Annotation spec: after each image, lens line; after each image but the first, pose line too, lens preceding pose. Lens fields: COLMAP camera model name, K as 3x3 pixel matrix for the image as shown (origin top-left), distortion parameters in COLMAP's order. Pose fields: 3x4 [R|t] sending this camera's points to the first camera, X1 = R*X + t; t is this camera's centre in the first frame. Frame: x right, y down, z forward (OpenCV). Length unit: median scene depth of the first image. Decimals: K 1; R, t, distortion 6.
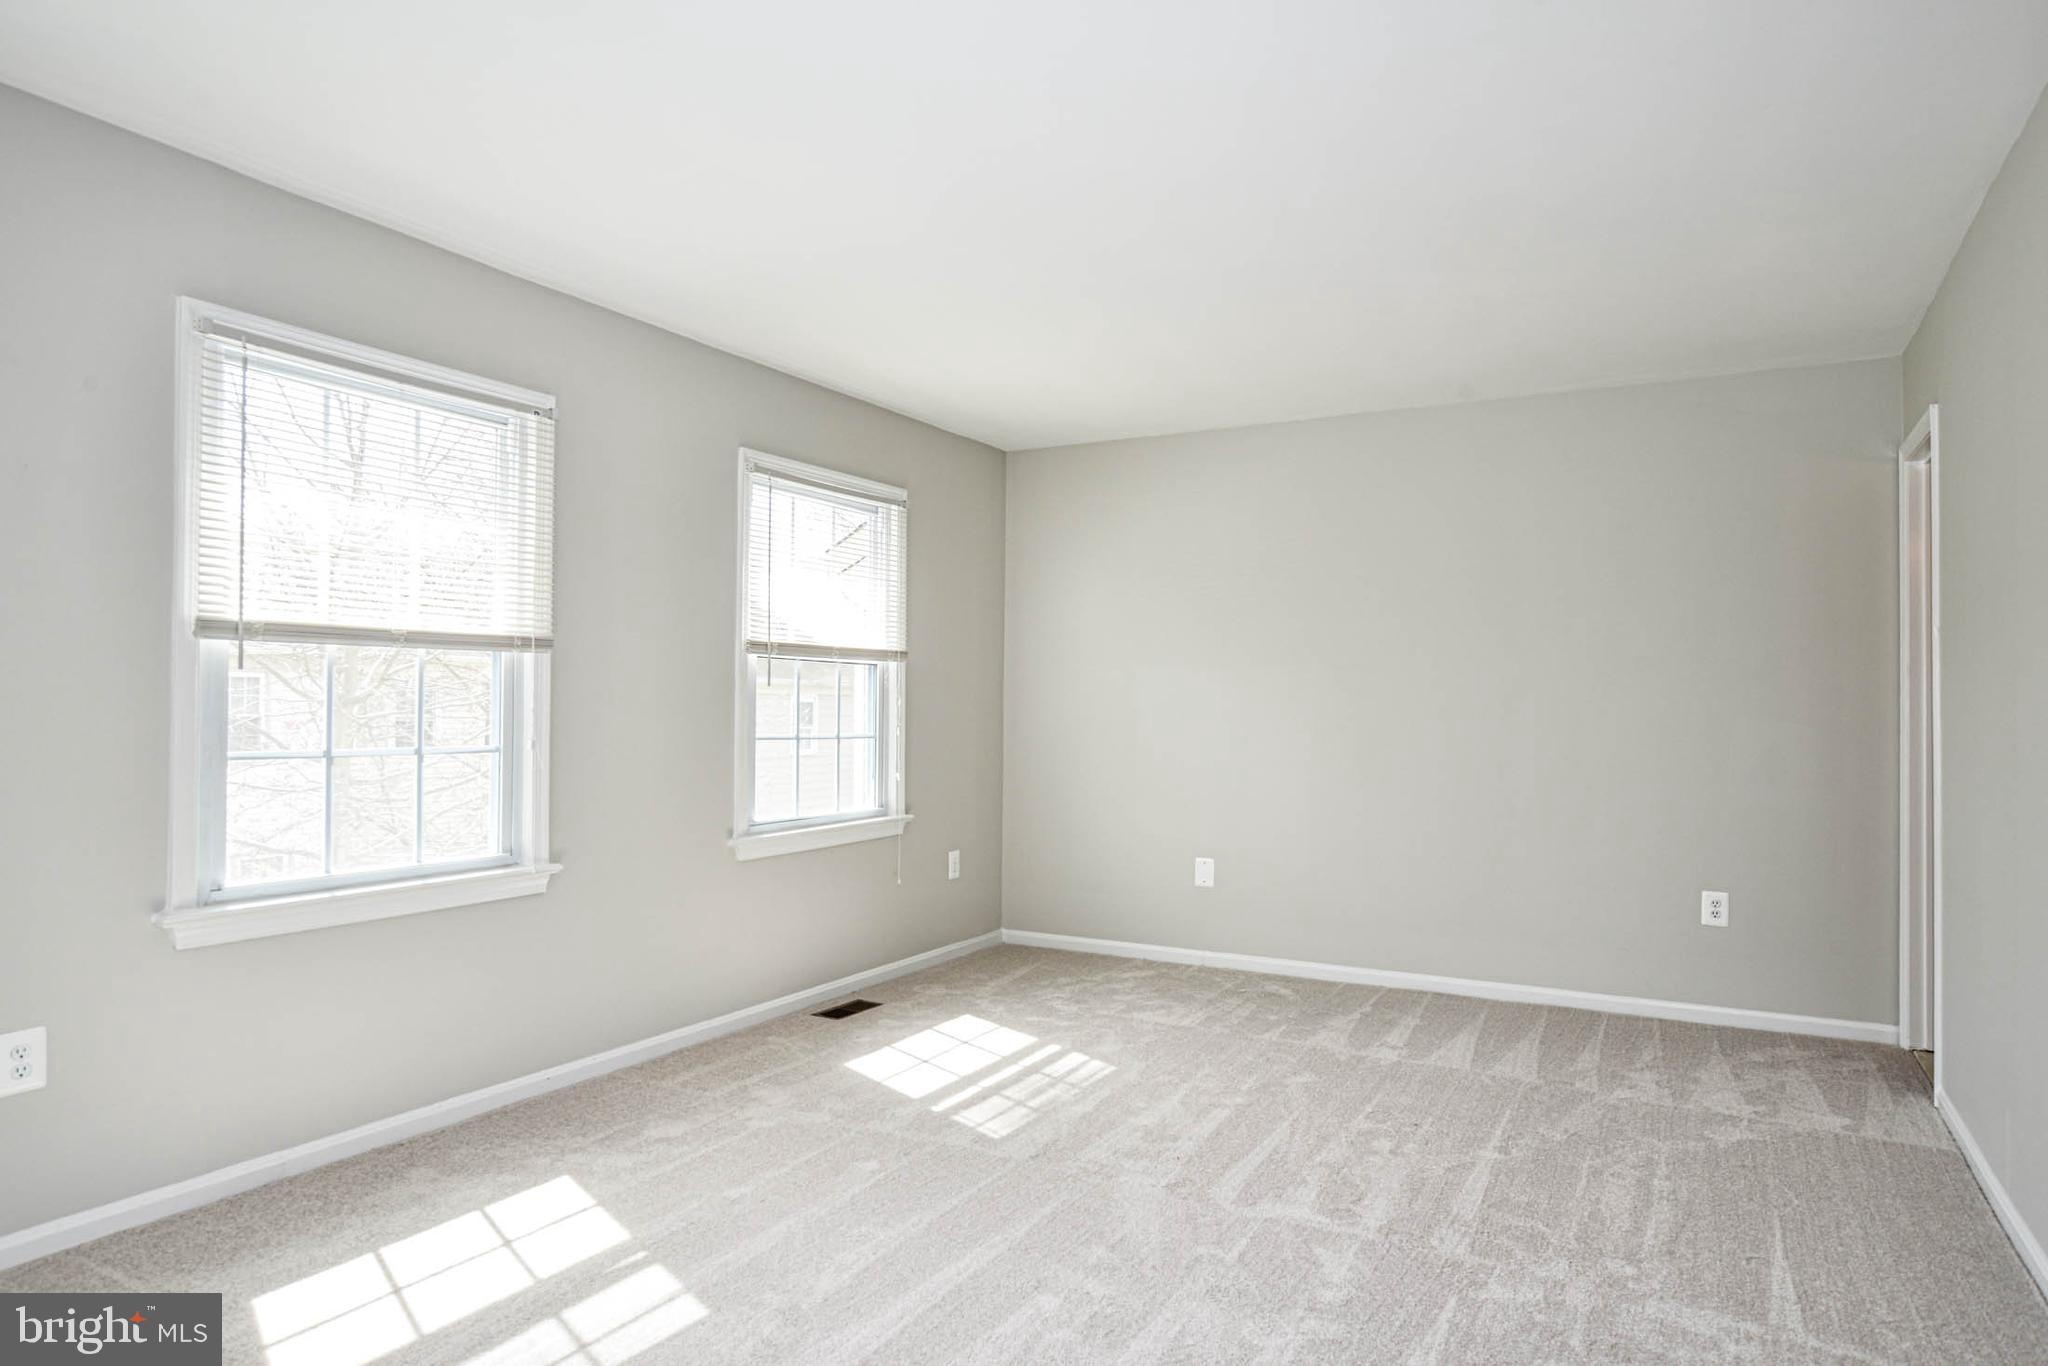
lens RADIAL K [[1204.8, 0, 984.9], [0, 1204.8, 694.5], [0, 0, 1]] dist [-0.004061, -0.000931]
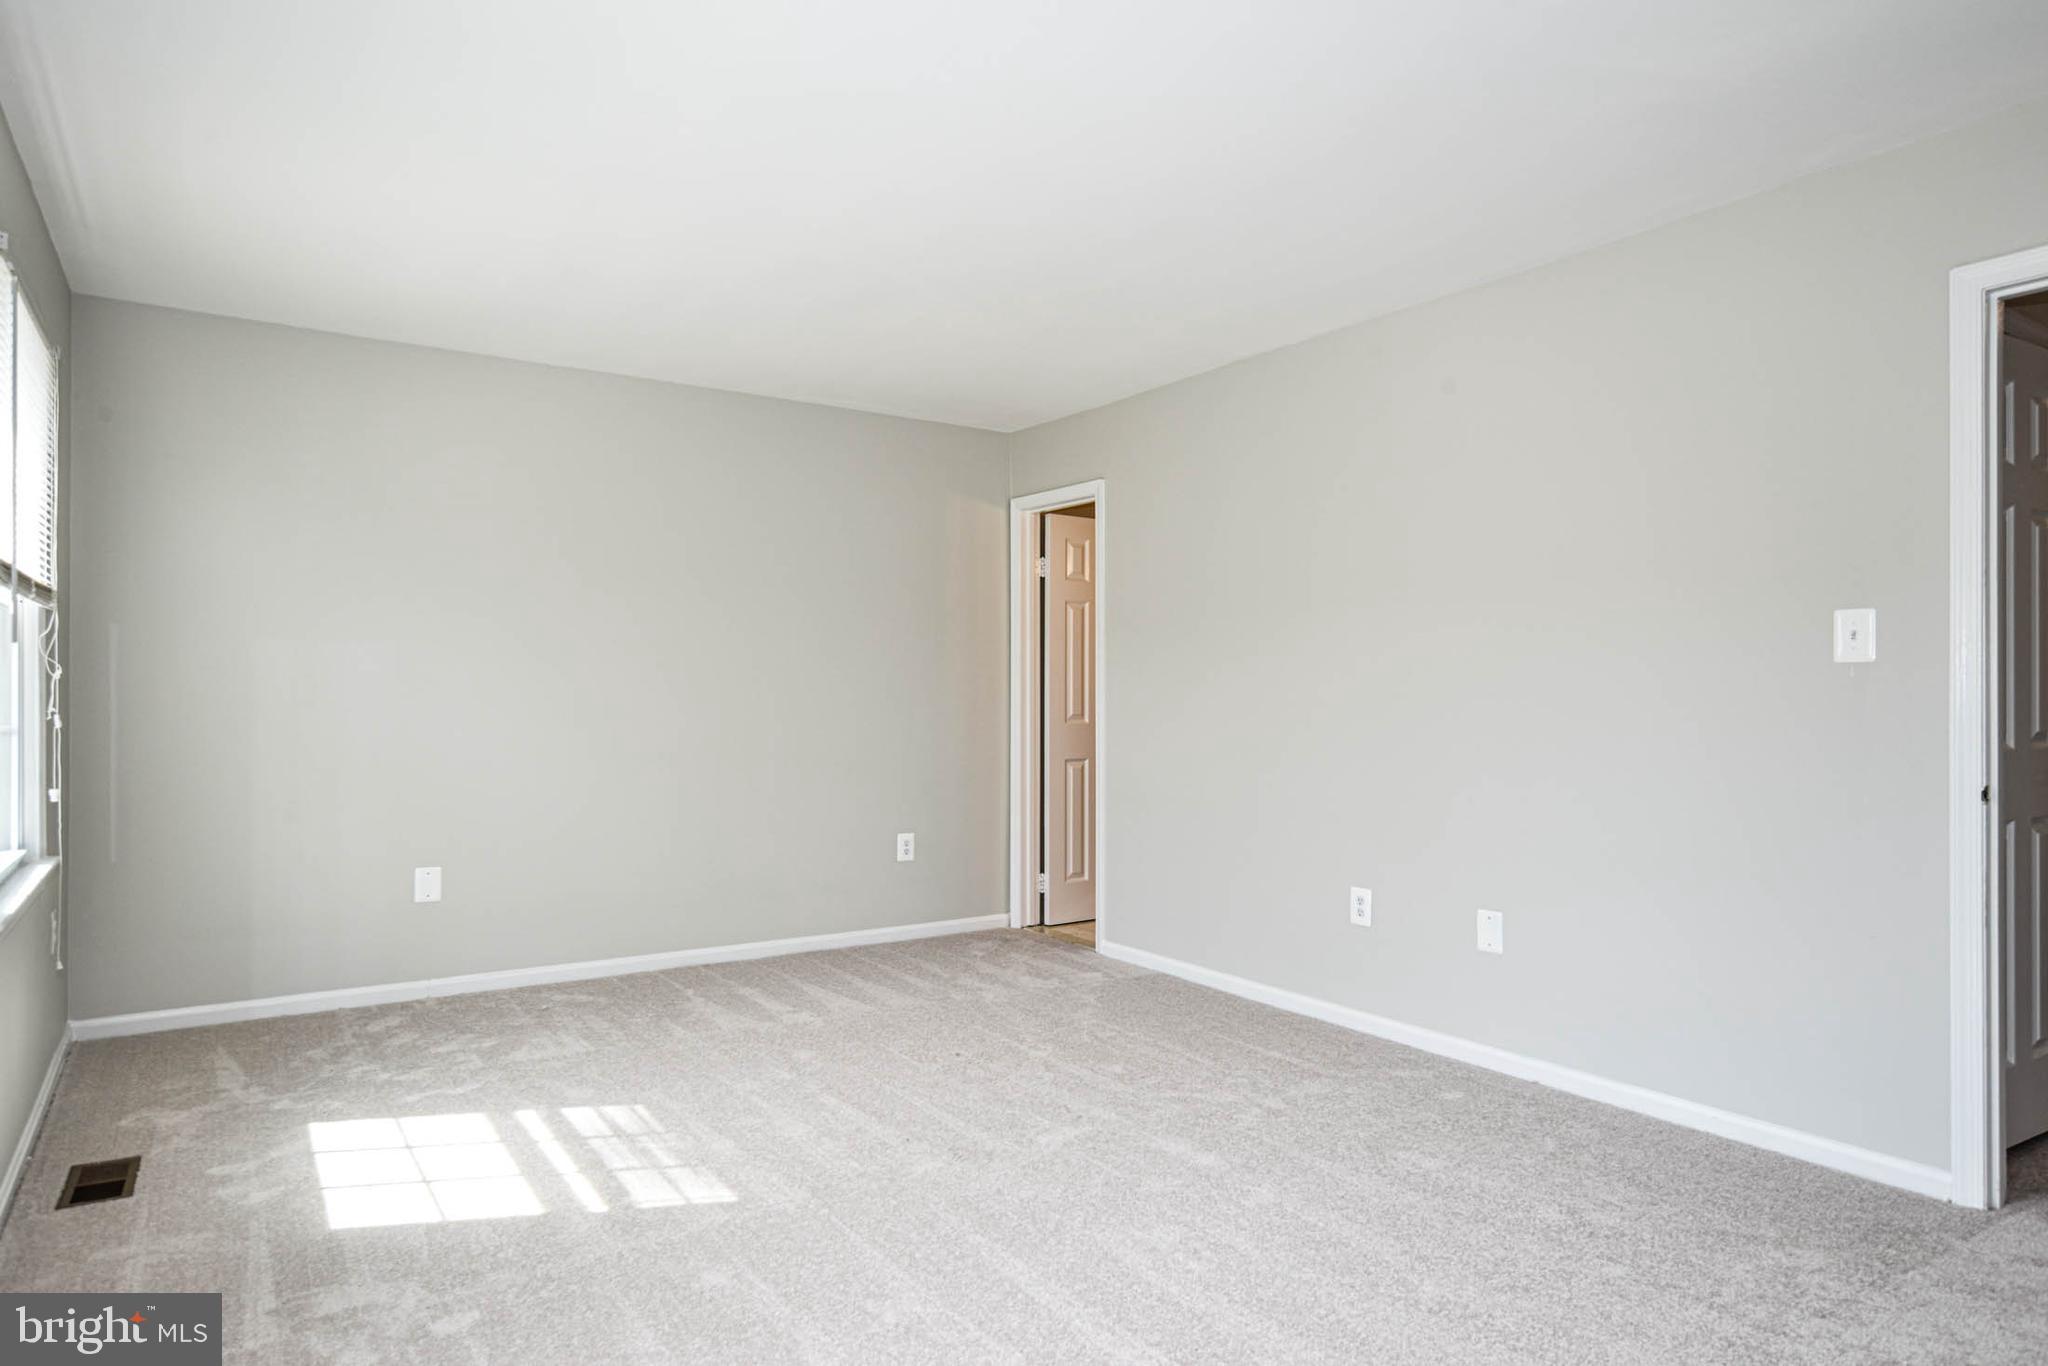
lens RADIAL K [[1231.7, 0, 1020.3], [0, 1231.7, 687.8], [0, 0, 1]] dist [-0.000685, 0.001864]
pose [[0.428615, 0.004219, 0.903477, -0.590395], [-0.014913, 0.999886, 0.002406, 0.007523], [-0.903364, -0.014505, 0.428629, 0.400806]]
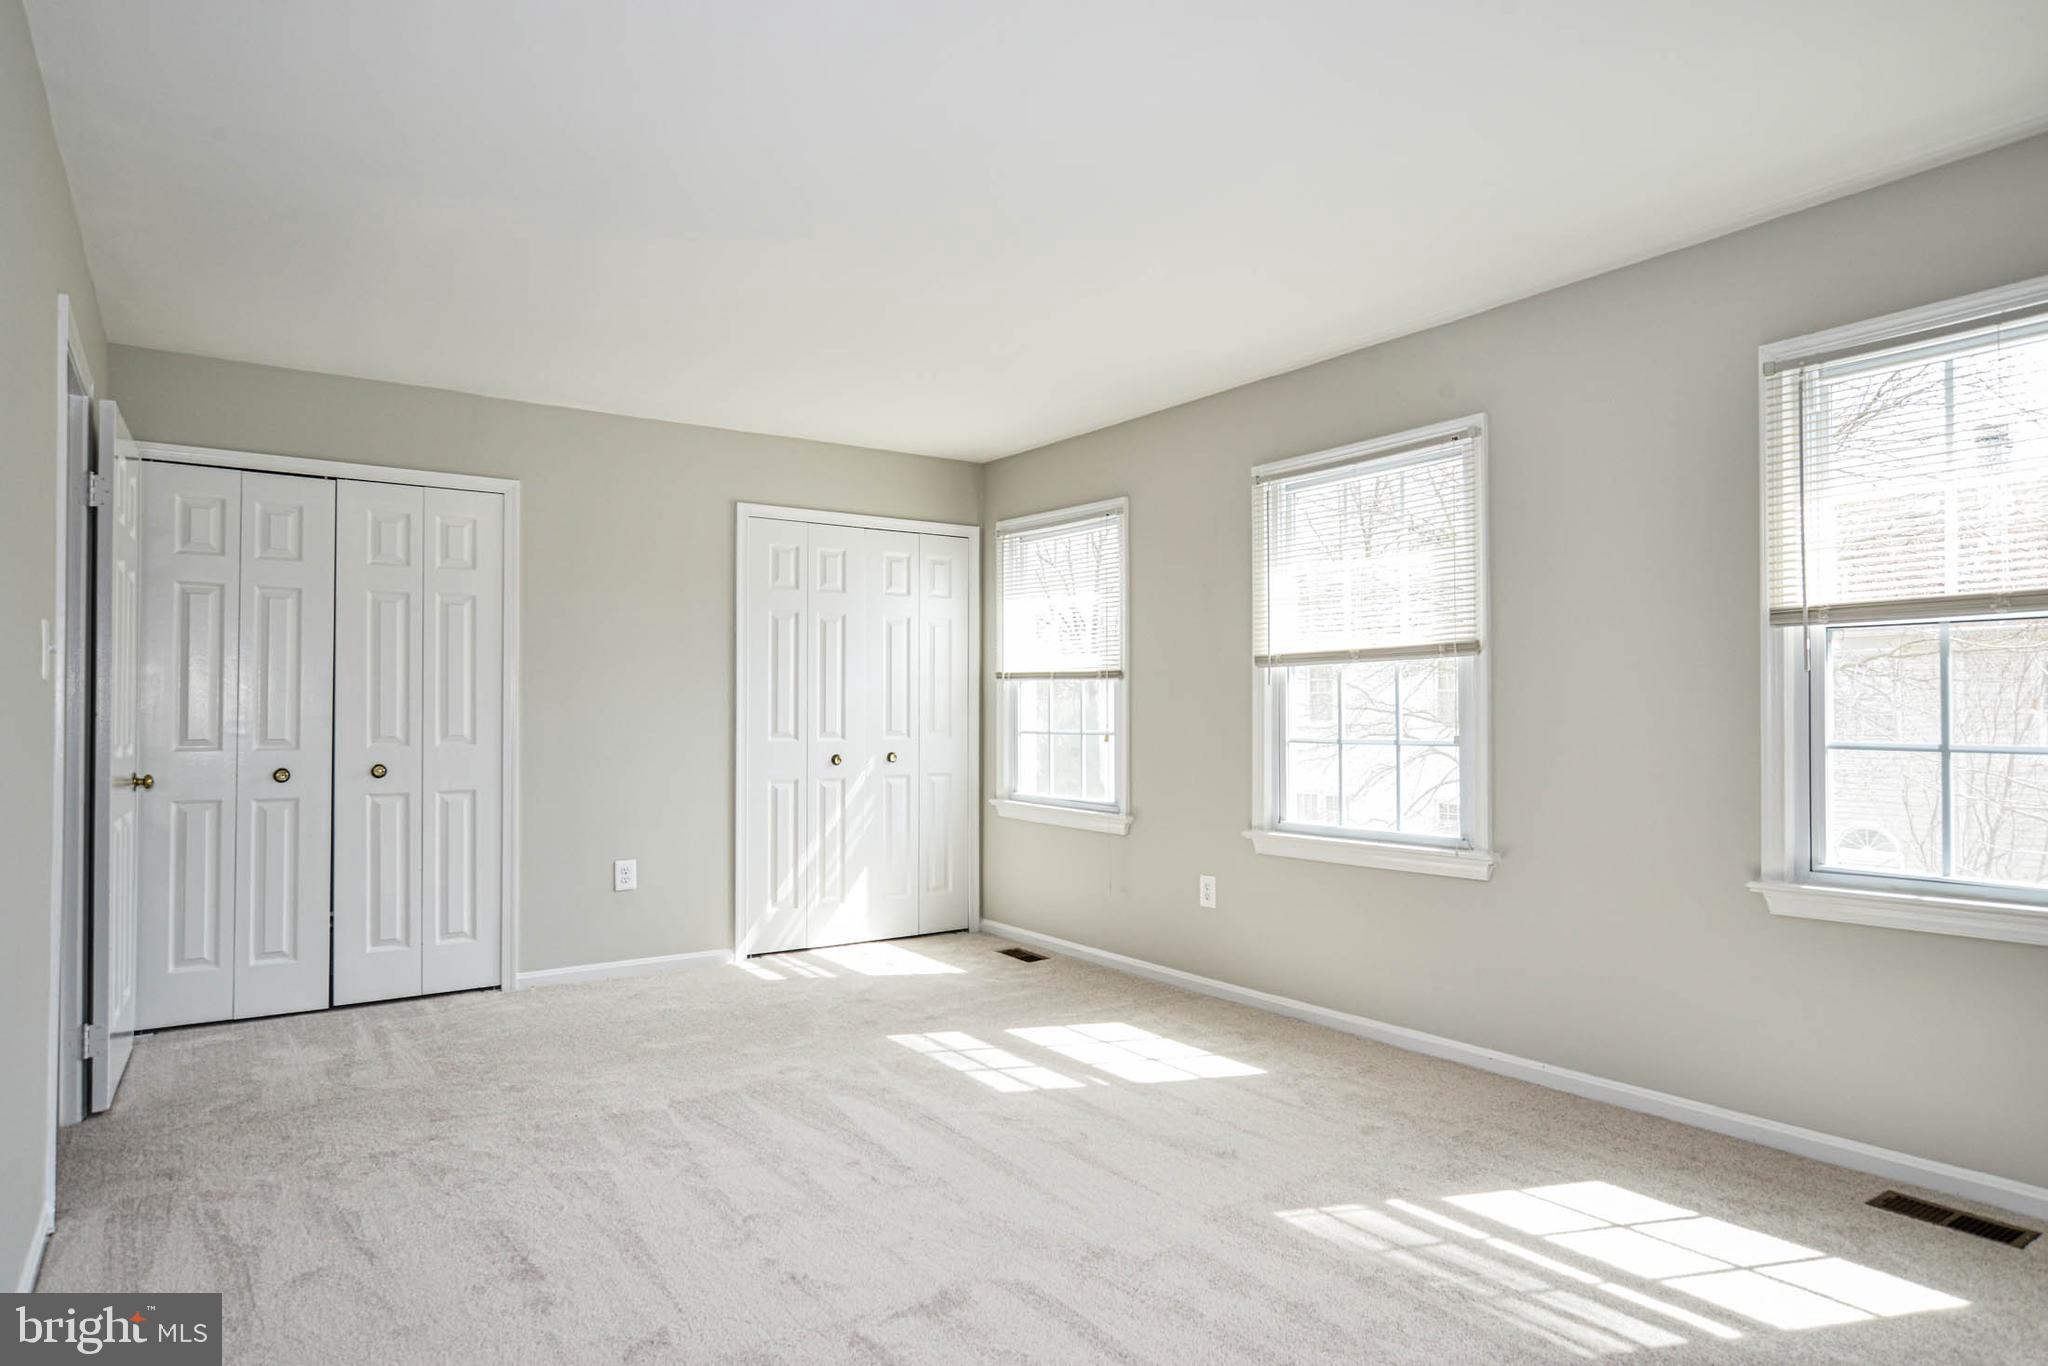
lens RADIAL K [[1204.8, 0, 984.9], [0, 1204.8, 694.5], [0, 0, 1]] dist [-0.004061, -0.000931]
pose [[-0.427061, 0.008293, -0.904185, 0.769999], [0.038859, 0.999202, -0.009189, -0.006591], [0.903388, -0.039060, -0.427042, 1.041029]]
